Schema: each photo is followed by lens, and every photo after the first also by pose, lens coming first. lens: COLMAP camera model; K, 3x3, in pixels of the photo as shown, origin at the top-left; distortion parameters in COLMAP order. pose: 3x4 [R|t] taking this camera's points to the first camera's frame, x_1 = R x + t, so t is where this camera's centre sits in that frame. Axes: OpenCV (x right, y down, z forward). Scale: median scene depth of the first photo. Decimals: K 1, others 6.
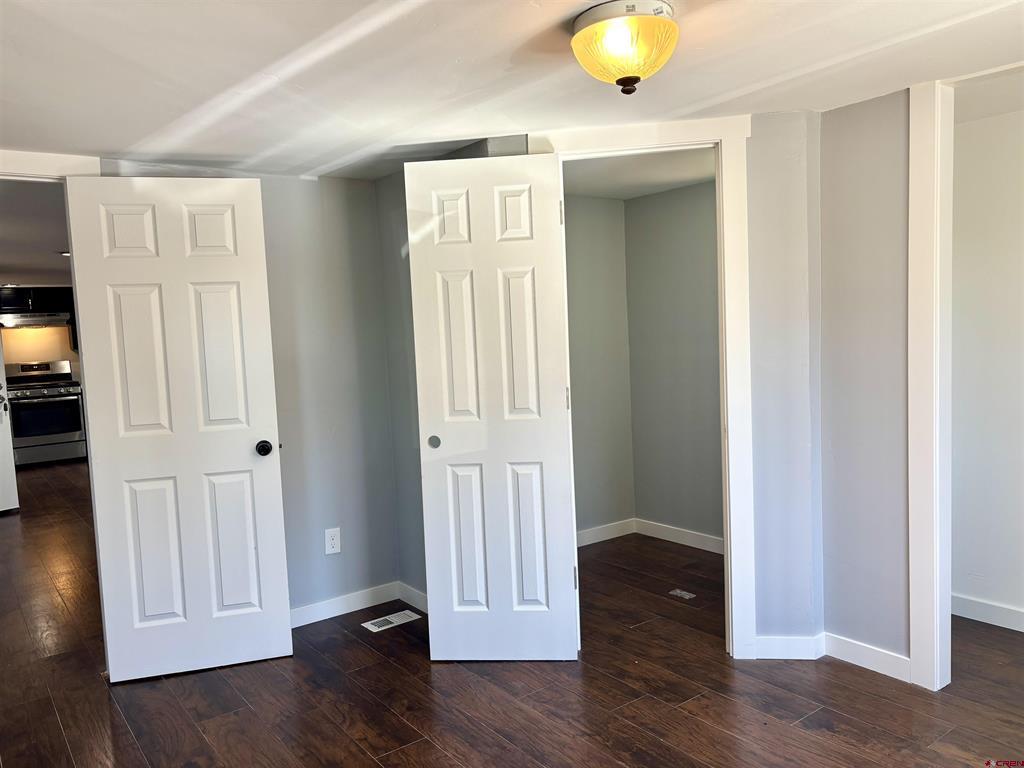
lens RADIAL K [[770.2, 0, 508.2], [0, 770.2, 386.4], [0, 0, 1]] dist [0.050356, -0.054193]
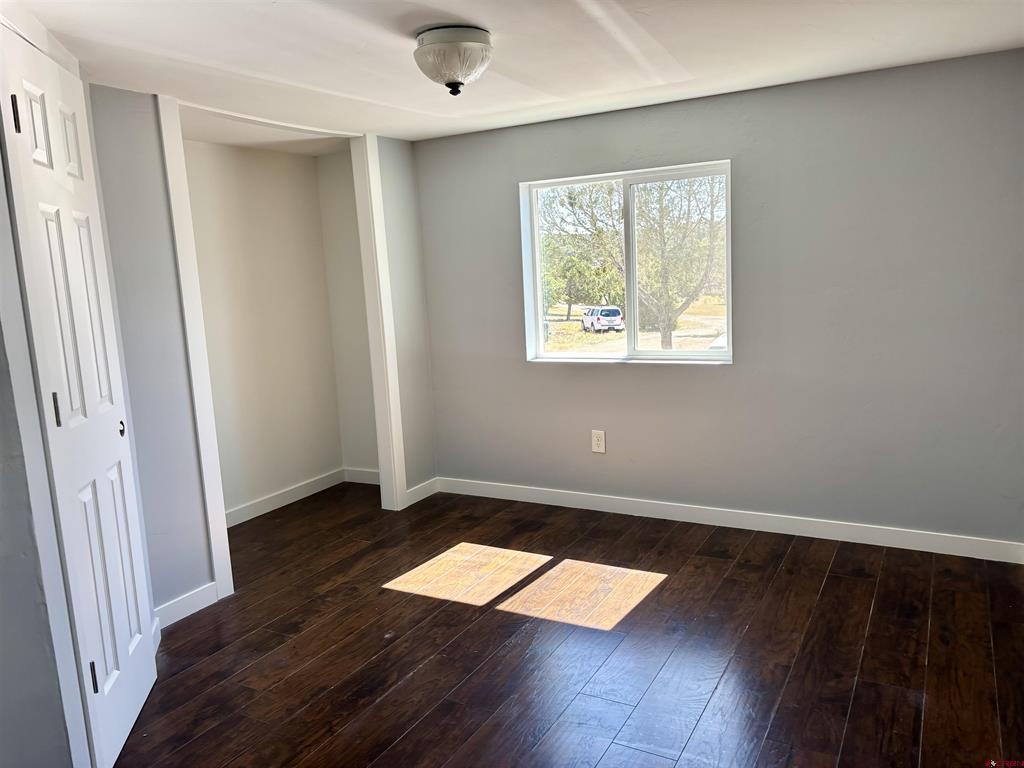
lens RADIAL K [[770.2, 0, 508.2], [0, 770.2, 386.4], [0, 0, 1]] dist [0.050356, -0.054193]
pose [[-0.408247, -0.068828, 0.910273, -0.775652], [0.143893, 0.979836, 0.138622, -0.046578], [-0.901459, 0.187574, -0.390111, 1.064611]]
